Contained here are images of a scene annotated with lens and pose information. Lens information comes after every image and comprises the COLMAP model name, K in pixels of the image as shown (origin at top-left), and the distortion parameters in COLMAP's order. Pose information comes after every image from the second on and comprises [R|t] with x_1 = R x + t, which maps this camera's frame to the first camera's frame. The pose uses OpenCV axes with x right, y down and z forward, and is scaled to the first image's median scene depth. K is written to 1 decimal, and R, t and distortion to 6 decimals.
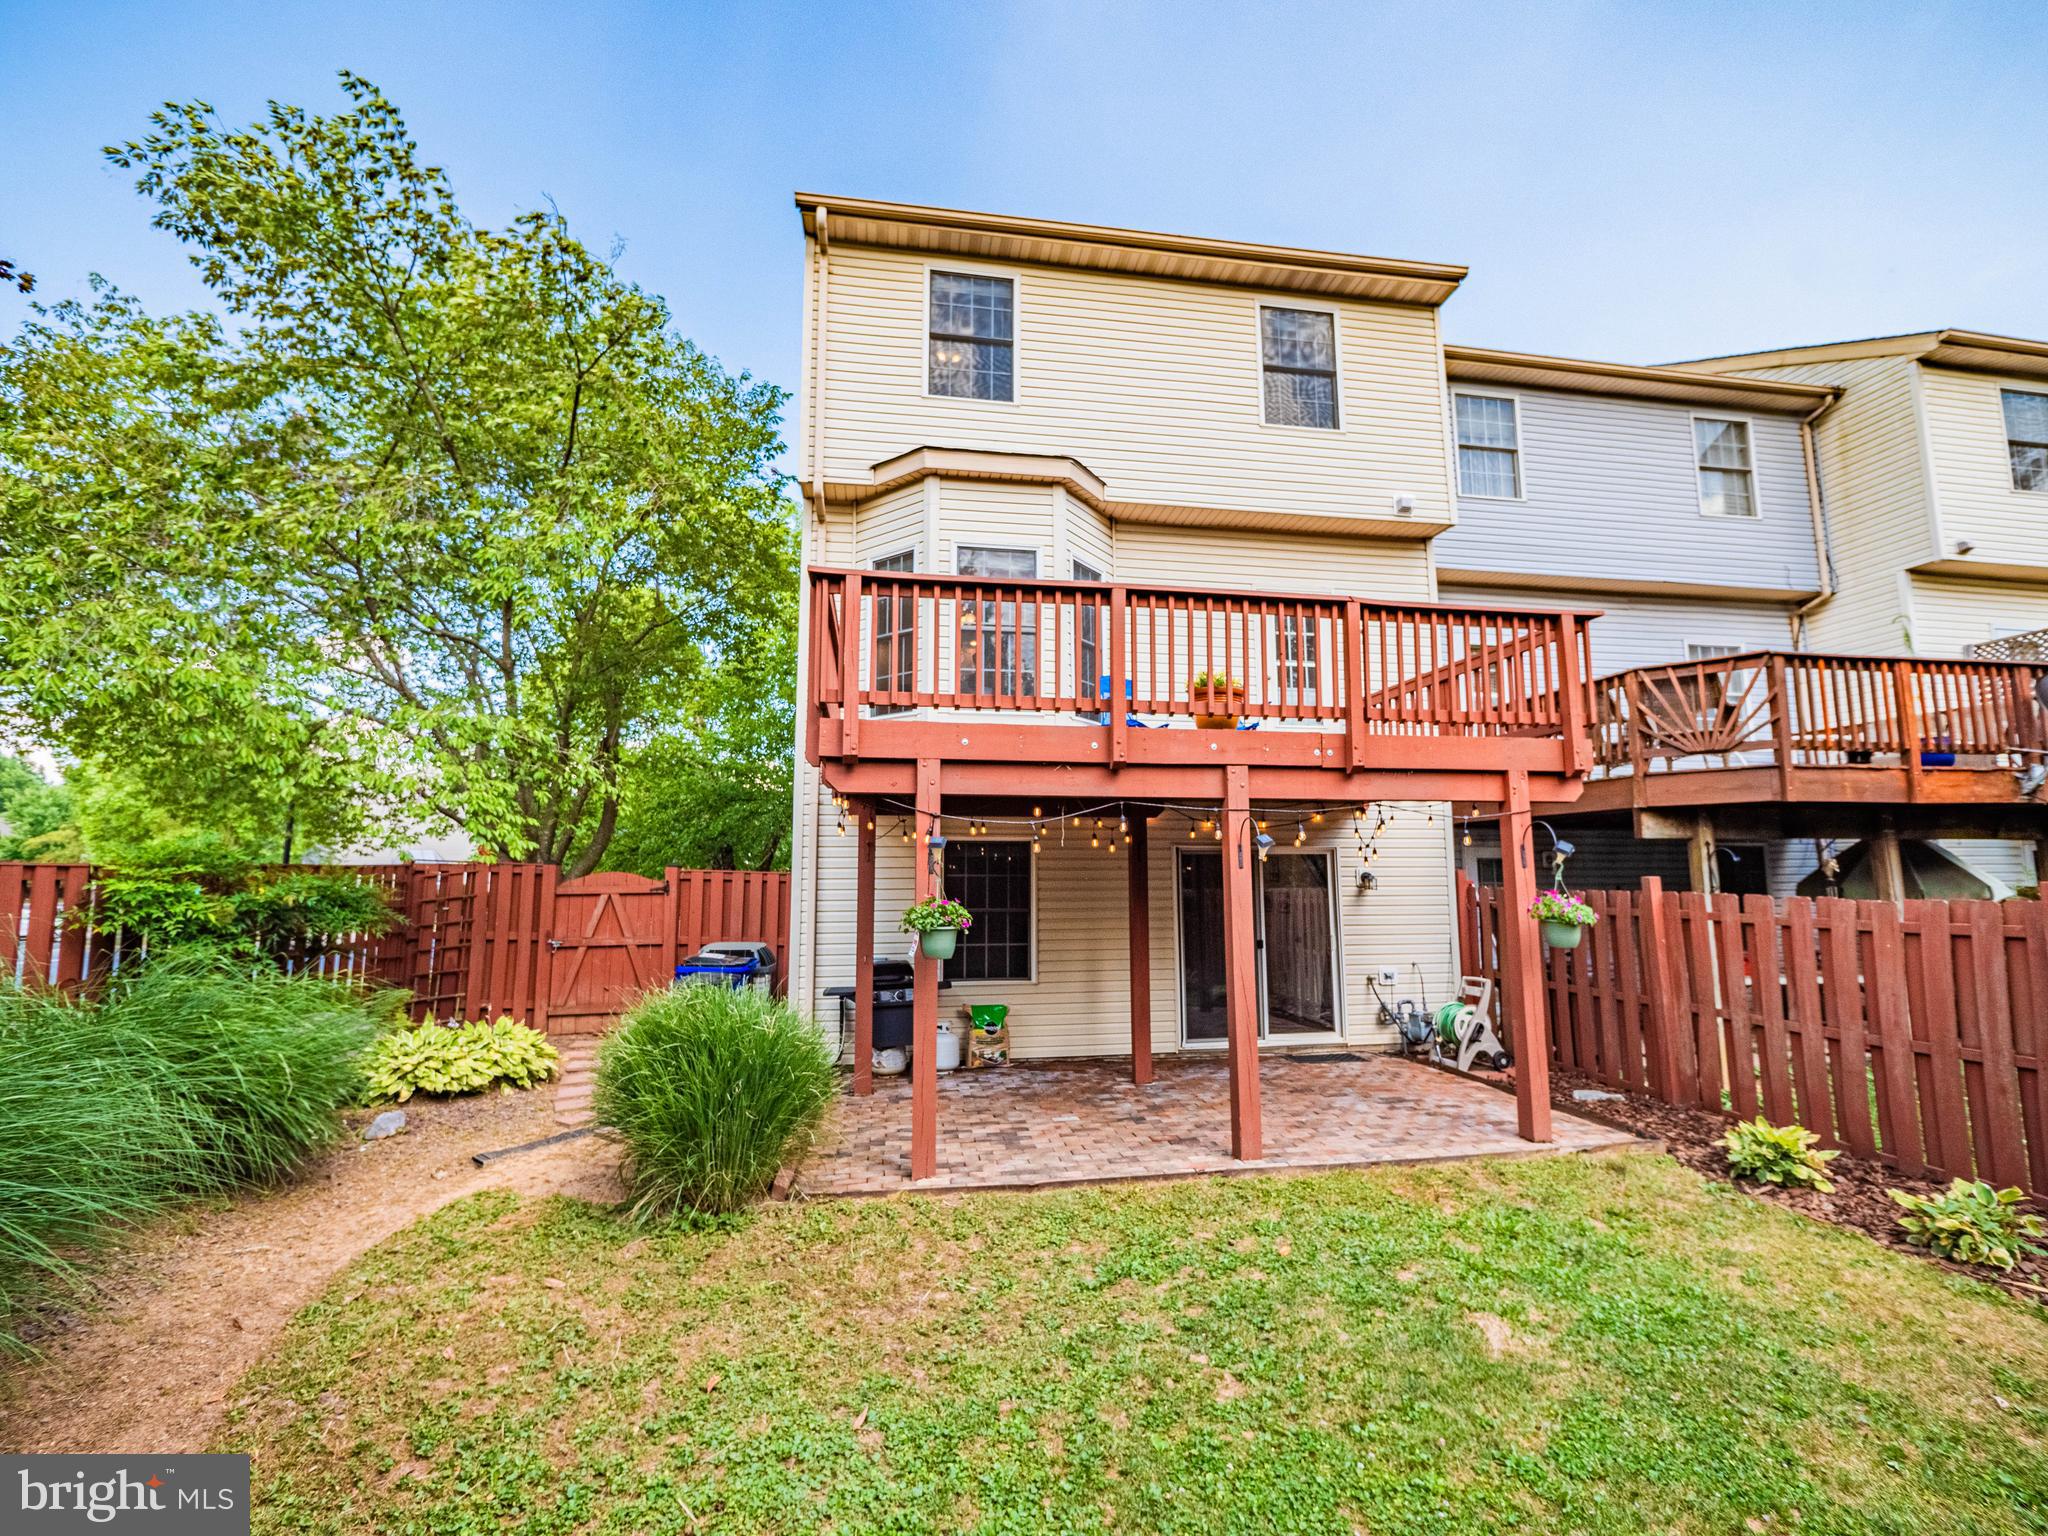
lens RADIAL K [[856.2, 0, 1026.9], [0, 856.2, 764.1], [0, 0, 1]] dist [-0.005898, 0.000133]
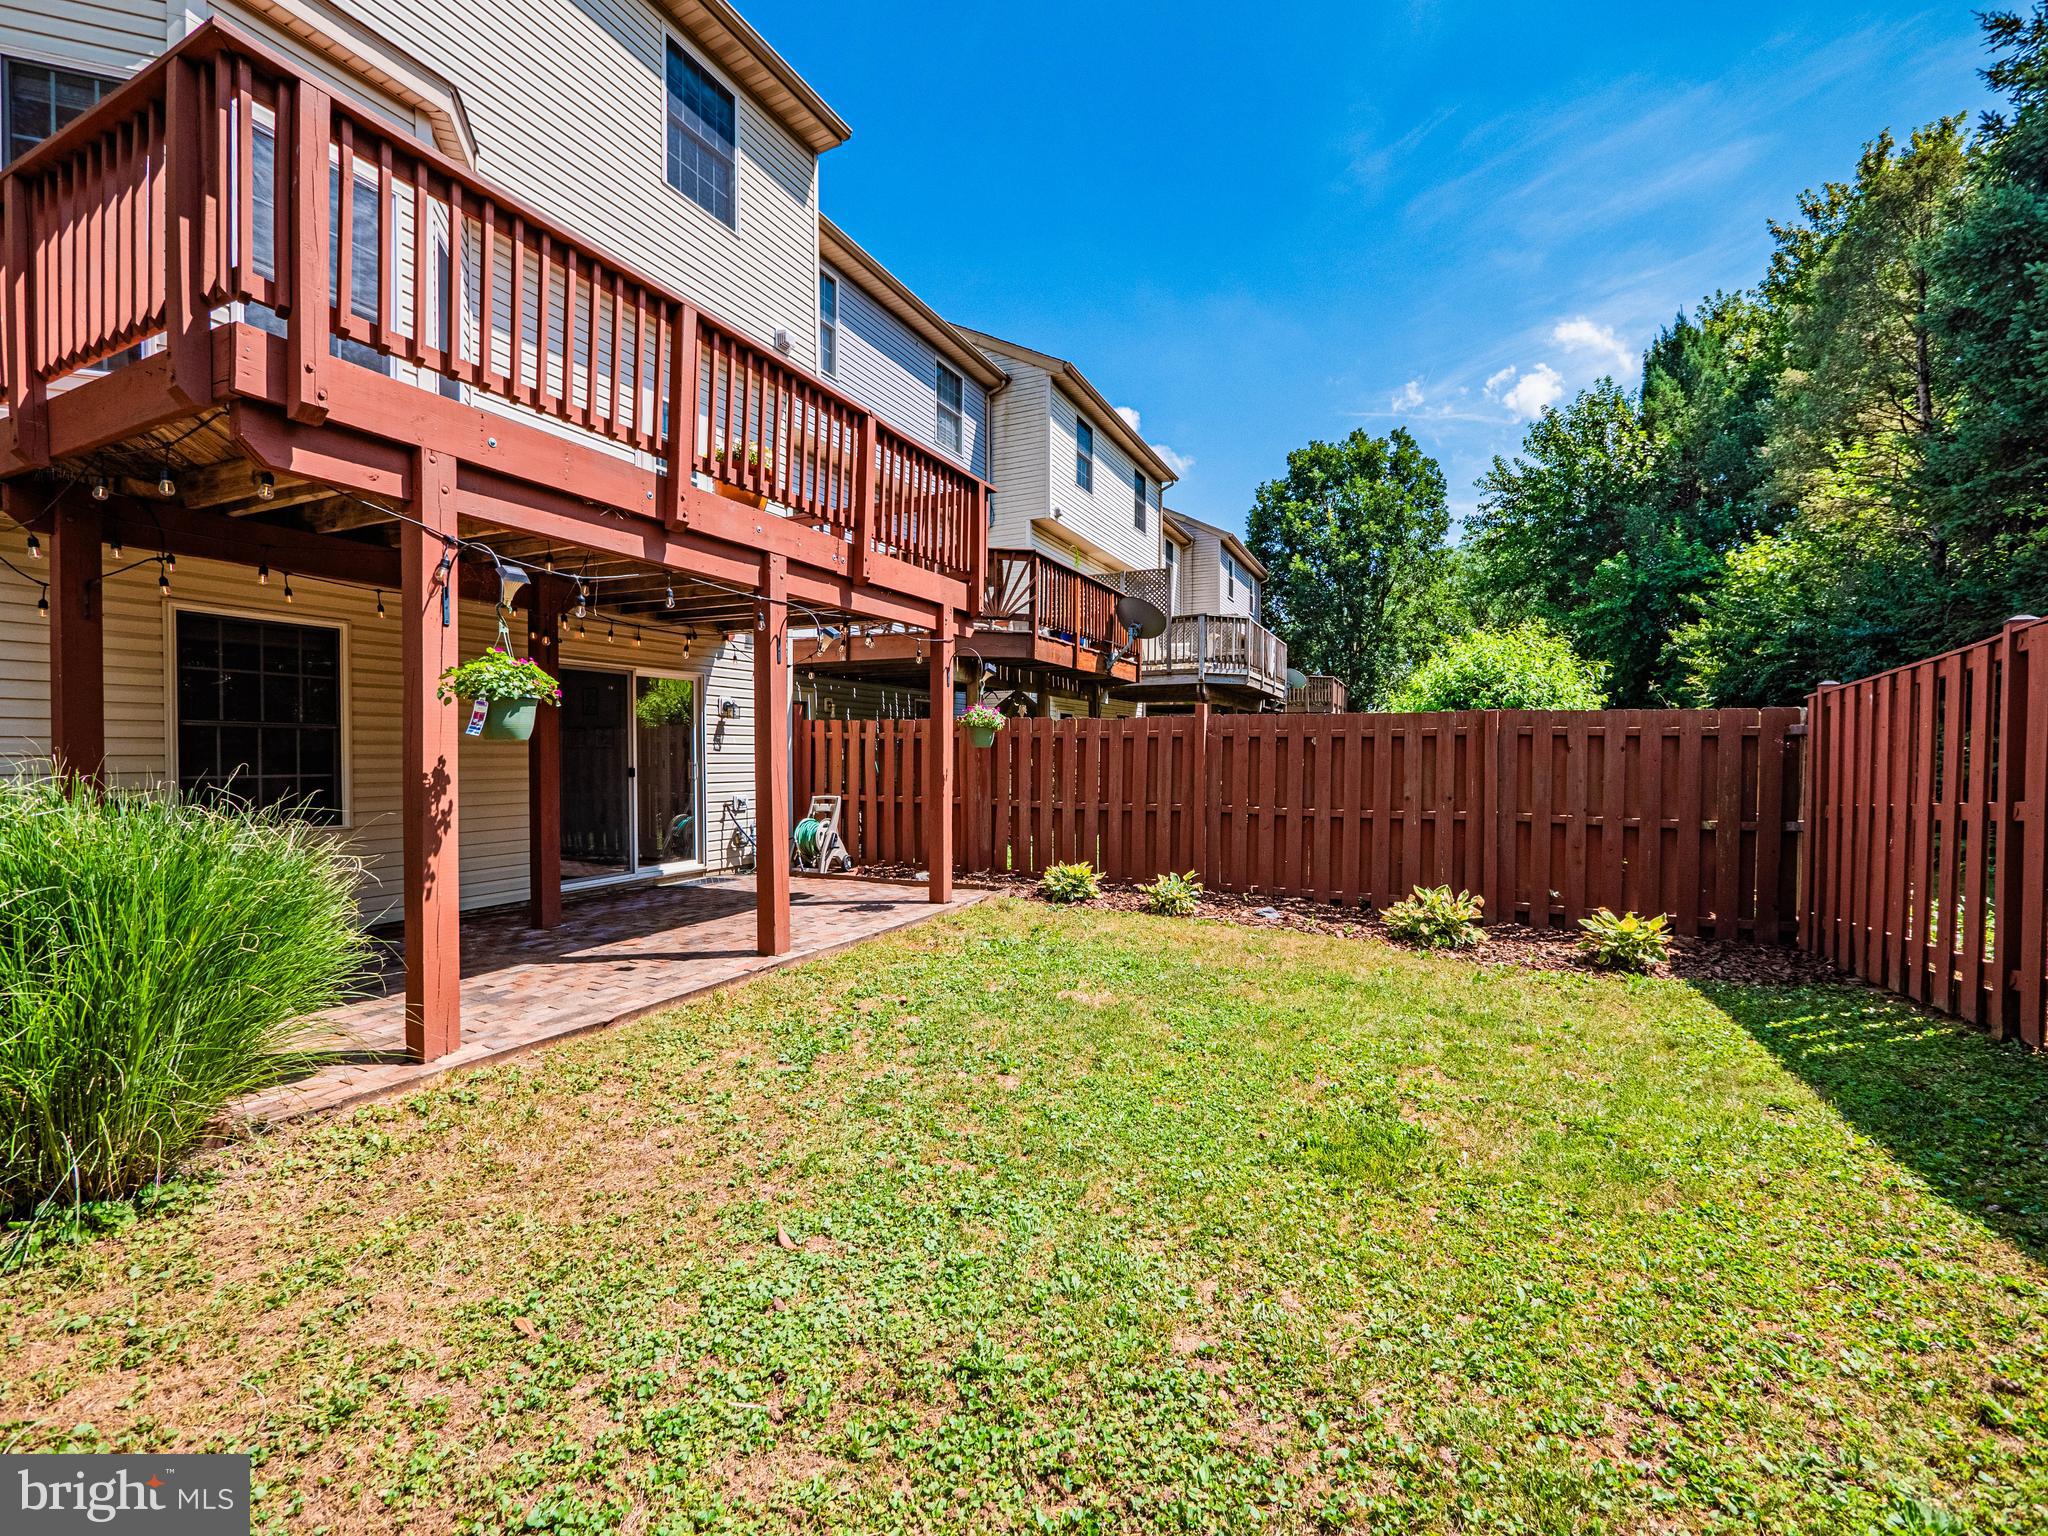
lens RADIAL K [[856.2, 0, 1027.4], [0, 856.2, 769.5], [0, 0, 1]] dist [-0.005898, 0.000133]
pose [[0.571810, -0.013192, 0.820280, -0.387952], [-0.108828, 0.989814, 0.091782, 0.125742], [-0.813136, -0.141751, 0.564550, 0.229510]]
